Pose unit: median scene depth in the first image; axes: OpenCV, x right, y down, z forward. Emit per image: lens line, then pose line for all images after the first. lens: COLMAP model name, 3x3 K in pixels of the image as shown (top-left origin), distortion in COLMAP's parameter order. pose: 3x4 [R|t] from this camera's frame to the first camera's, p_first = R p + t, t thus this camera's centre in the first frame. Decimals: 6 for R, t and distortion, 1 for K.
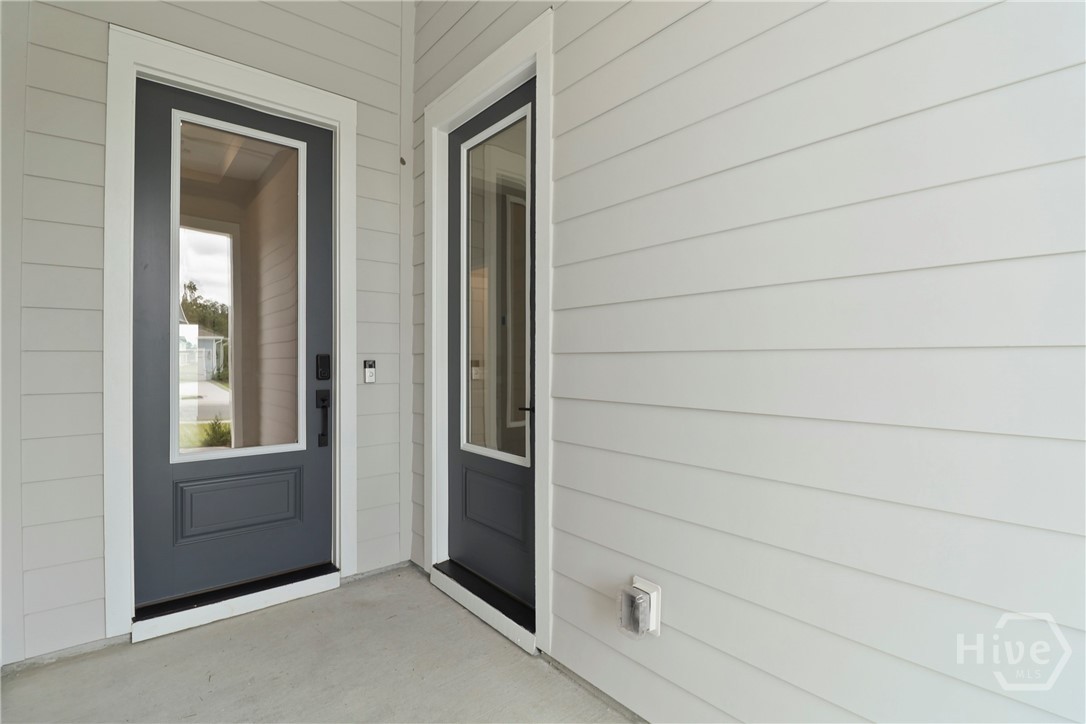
lens RADIAL K [[501.4, 0, 545.0], [0, 501.4, 361.0], [0, 0, 1]] dist [-0.023848, -0.001437]
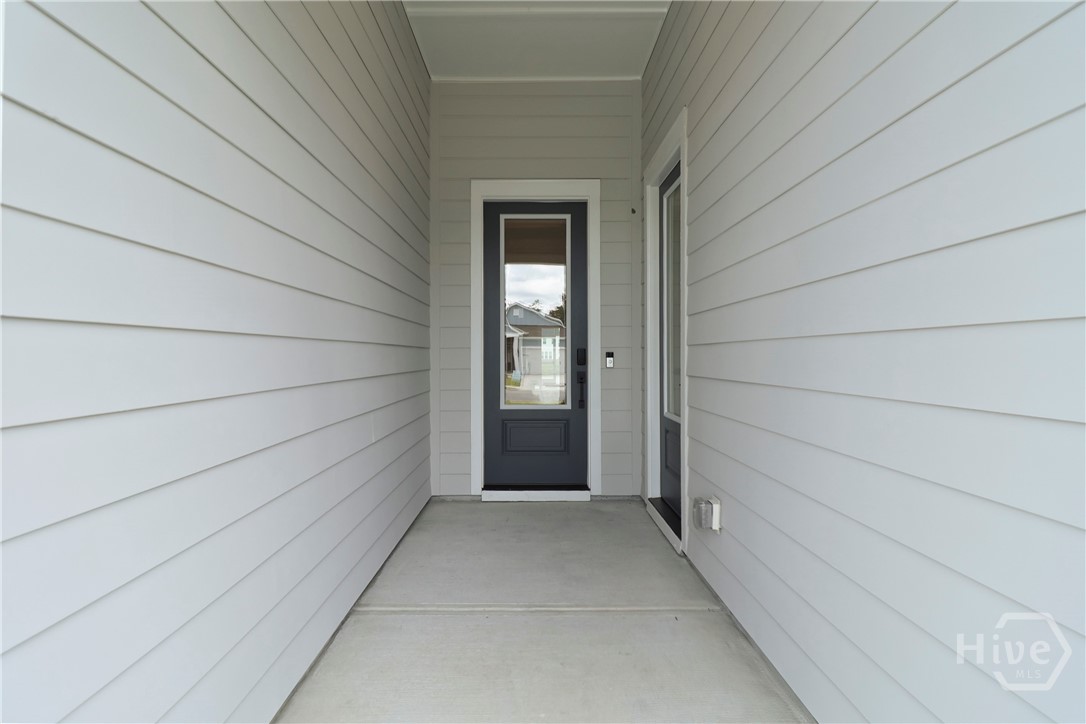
lens RADIAL K [[501.4, 0, 539.6], [0, 501.4, 359.4], [0, 0, 1]] dist [-0.023848, -0.001437]
pose [[0.774902, 0.001889, -0.632078, 0.438789], [0.000361, 0.999994, 0.003431, 0.014876], [0.632081, -0.002887, 0.774897, -0.286637]]
